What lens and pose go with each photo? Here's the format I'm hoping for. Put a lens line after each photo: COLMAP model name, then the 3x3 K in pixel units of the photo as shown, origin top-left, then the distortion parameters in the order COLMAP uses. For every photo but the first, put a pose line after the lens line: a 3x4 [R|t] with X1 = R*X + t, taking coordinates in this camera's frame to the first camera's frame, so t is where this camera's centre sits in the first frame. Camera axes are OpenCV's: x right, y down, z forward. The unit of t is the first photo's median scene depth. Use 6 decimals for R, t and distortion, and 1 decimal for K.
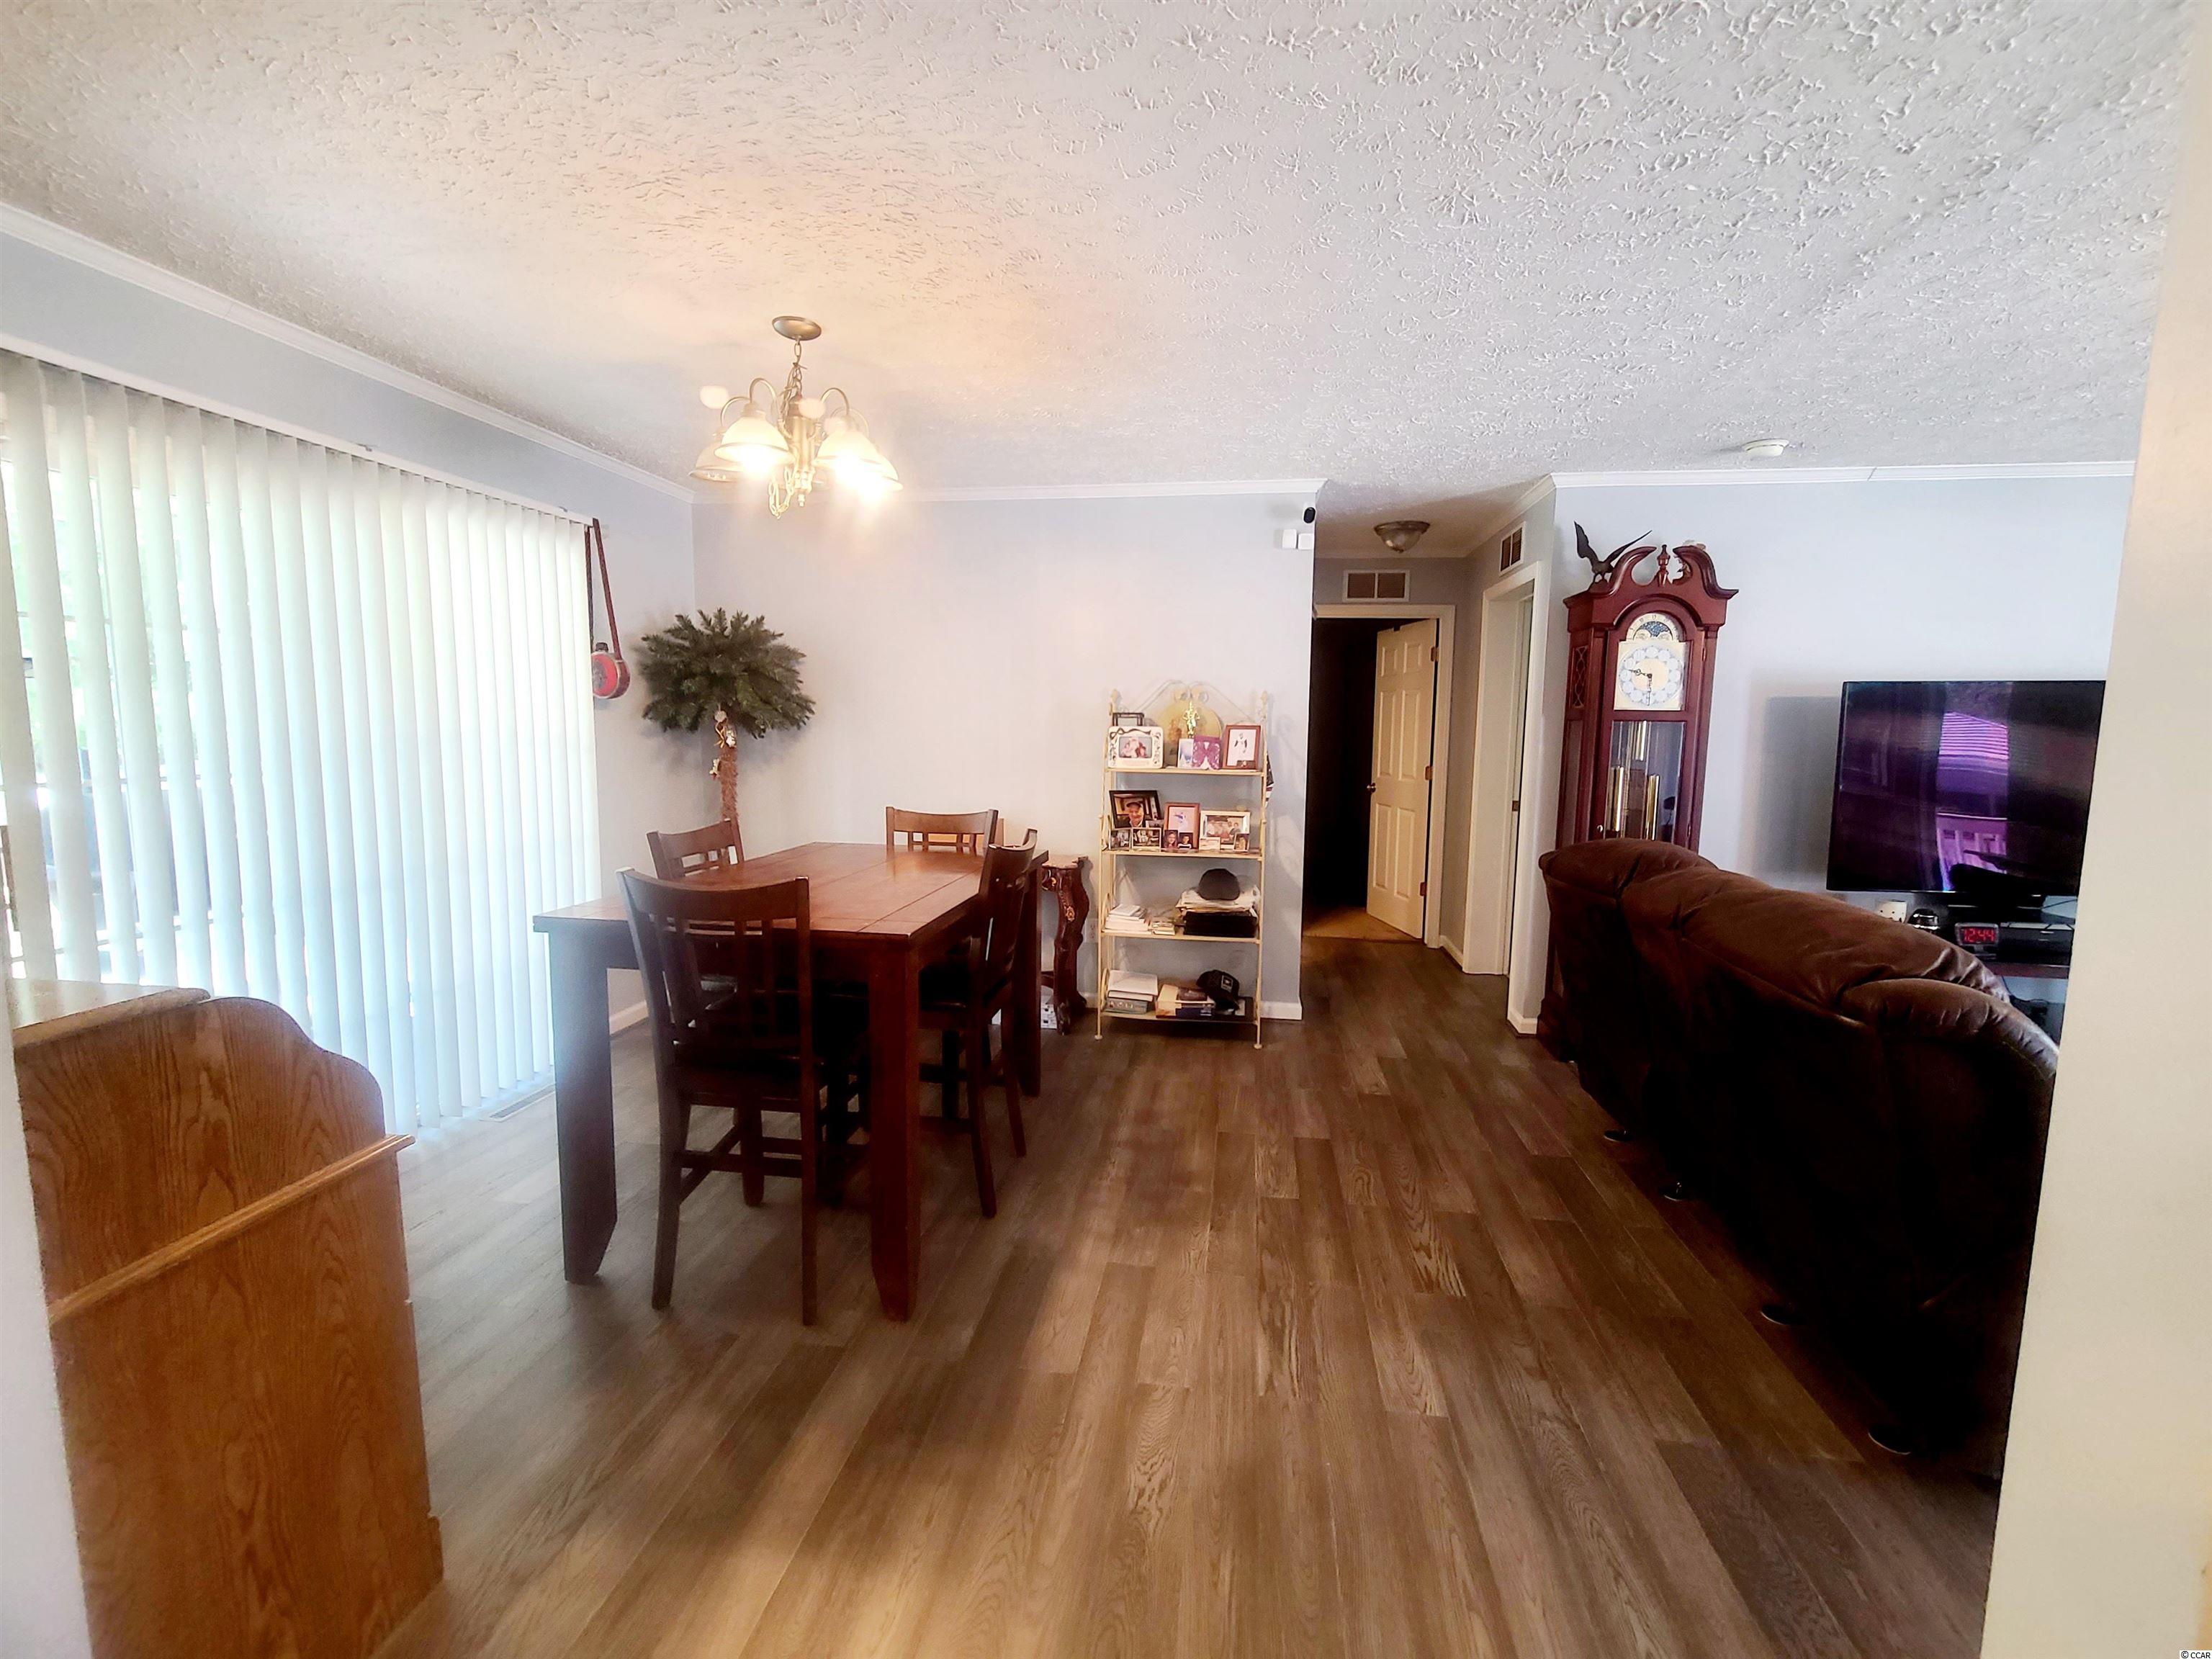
lens RADIAL K [[901.4, 0, 1115.1], [0, 901.4, 817.8], [0, 0, 1]] dist [-0.003552, 0.000179]
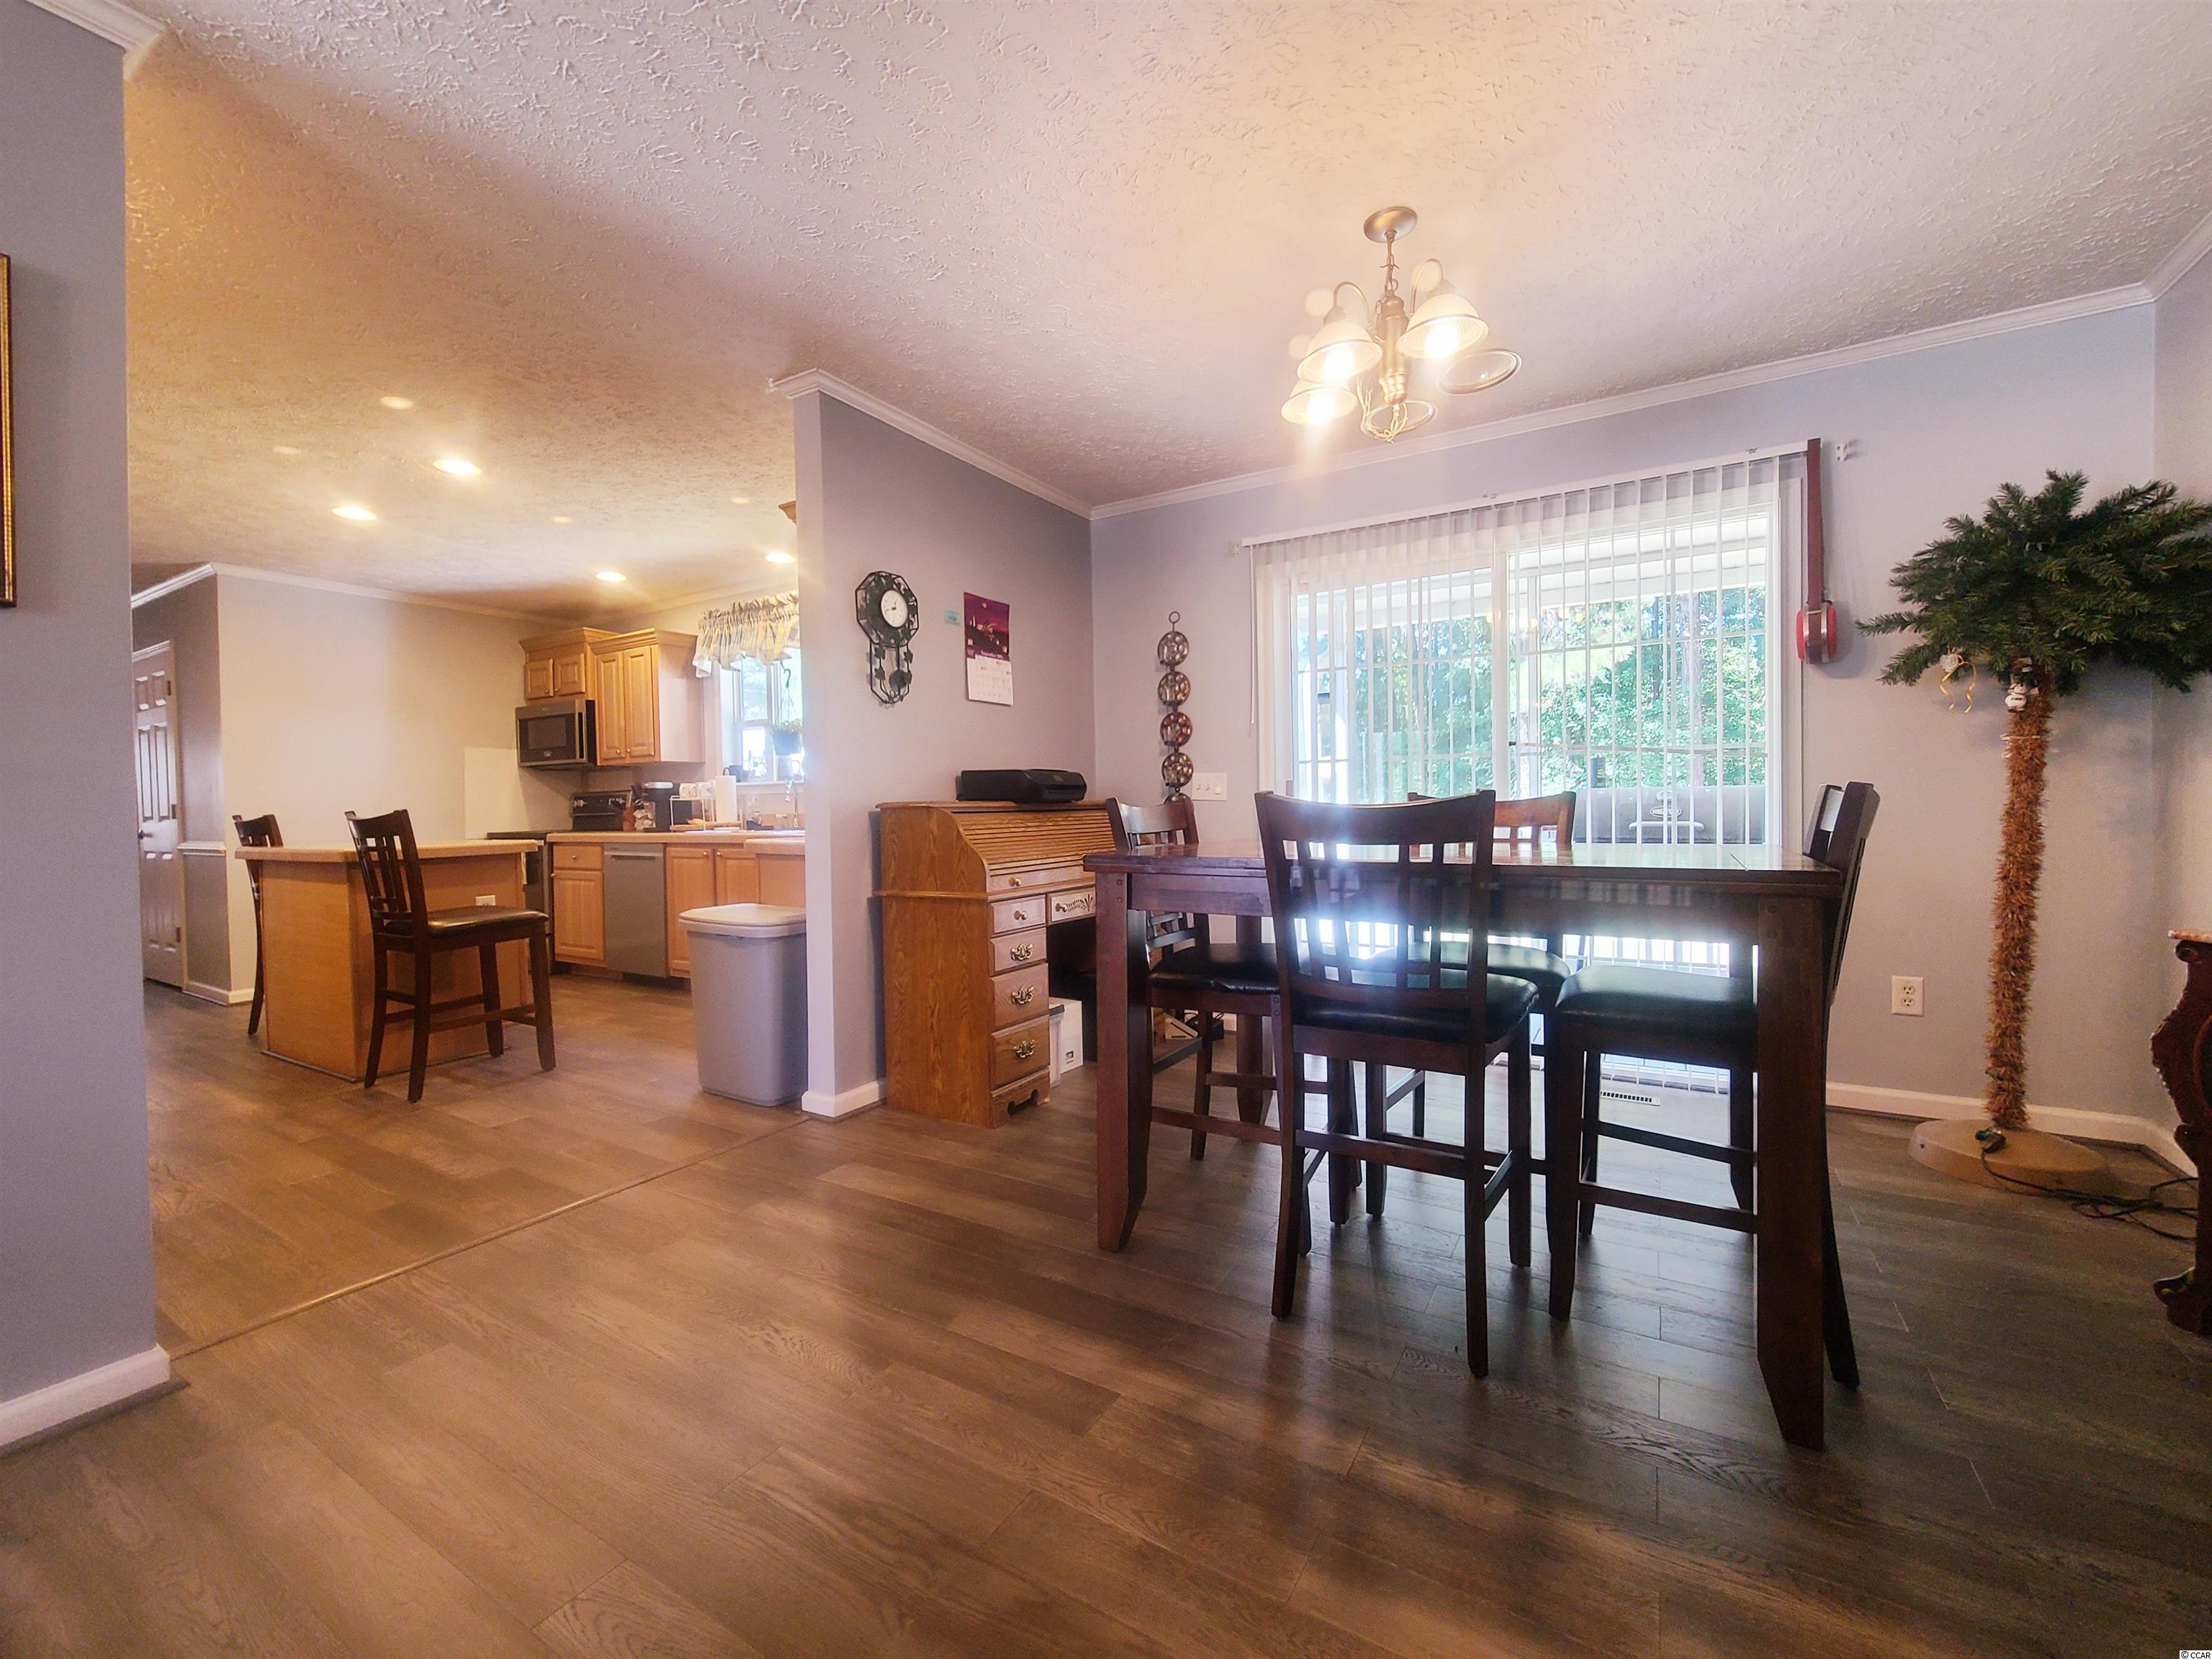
lens RADIAL K [[904.0, 0, 1139.7], [0, 904.0, 821.7], [0, 0, 1]] dist [-0.003774, -0.000563]
pose [[-0.366563, 0.010797, -0.930331, 0.395992], [-0.086593, 0.995196, 0.045669, 0.018711], [0.926355, 0.097301, -0.363867, 0.782610]]
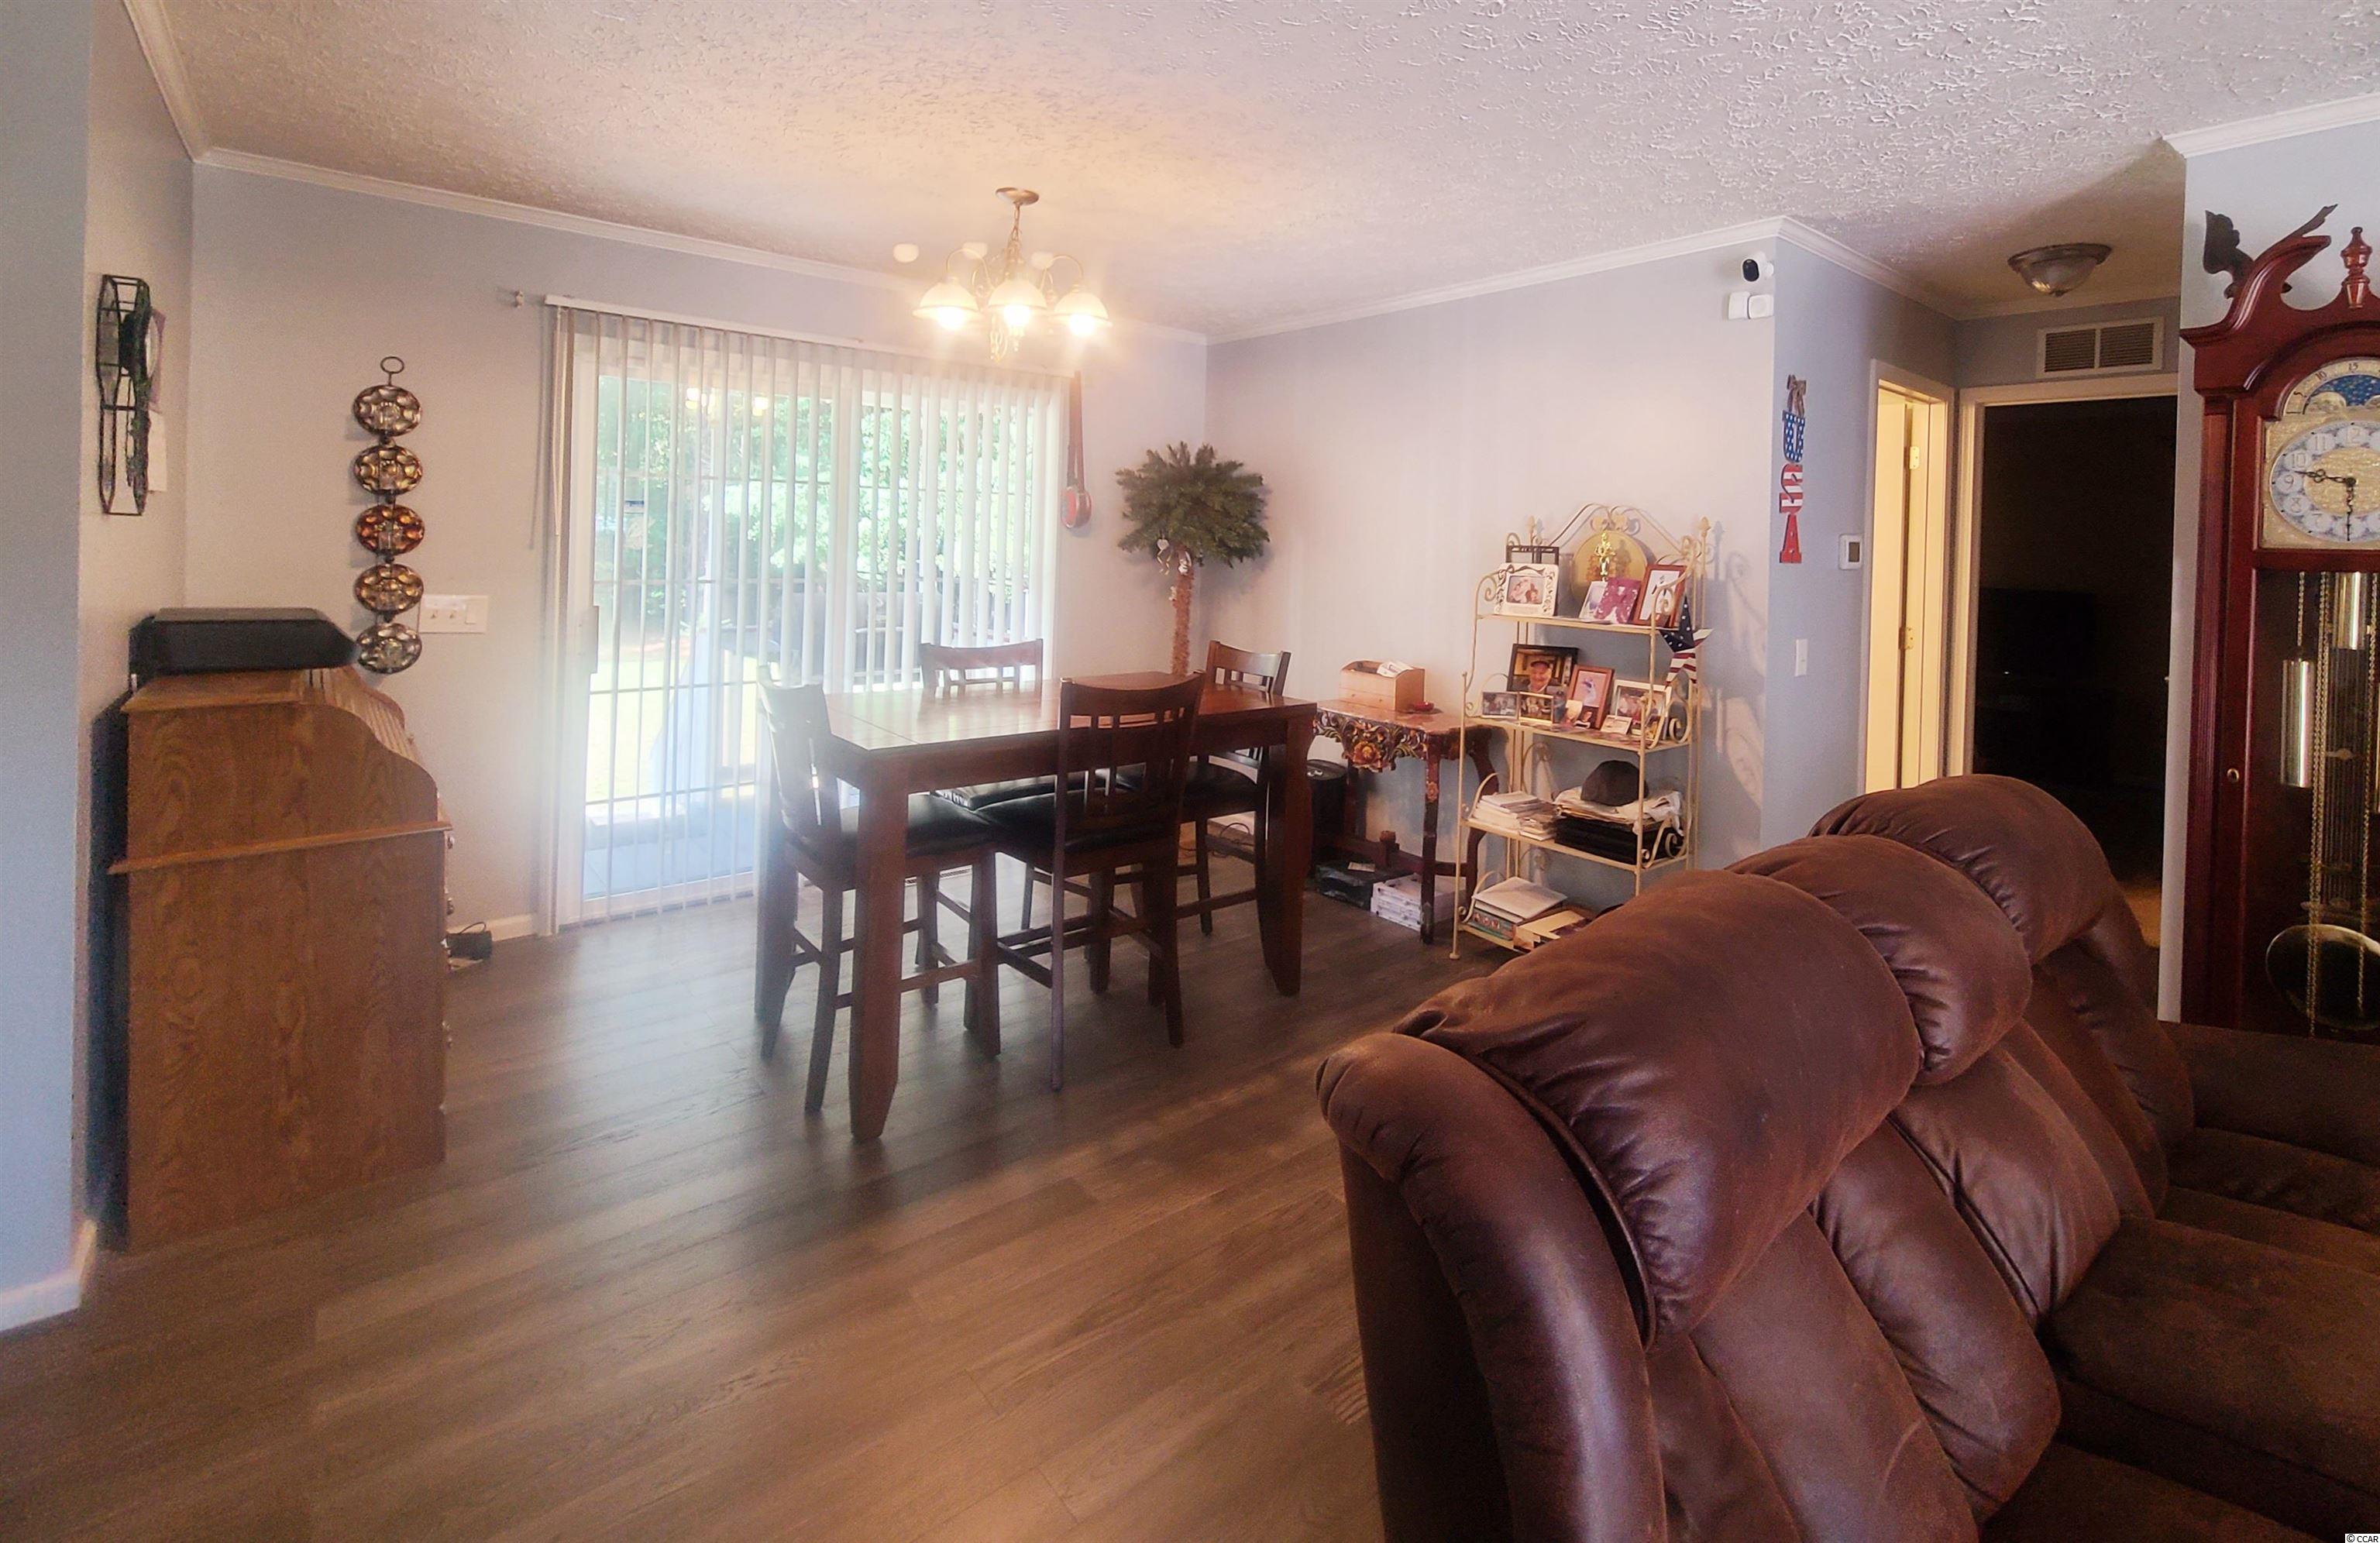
lens RADIAL K [[1066.1, 0, 1315.6], [0, 1066.1, 540.5], [0, 0, 1]] dist [-0.000293, -0.000476]
pose [[0.775256, 0.006465, -0.631613, 0.521065], [-0.083133, 0.992294, -0.091883, -0.022773], [0.626152, 0.123741, 0.769819, 0.184641]]
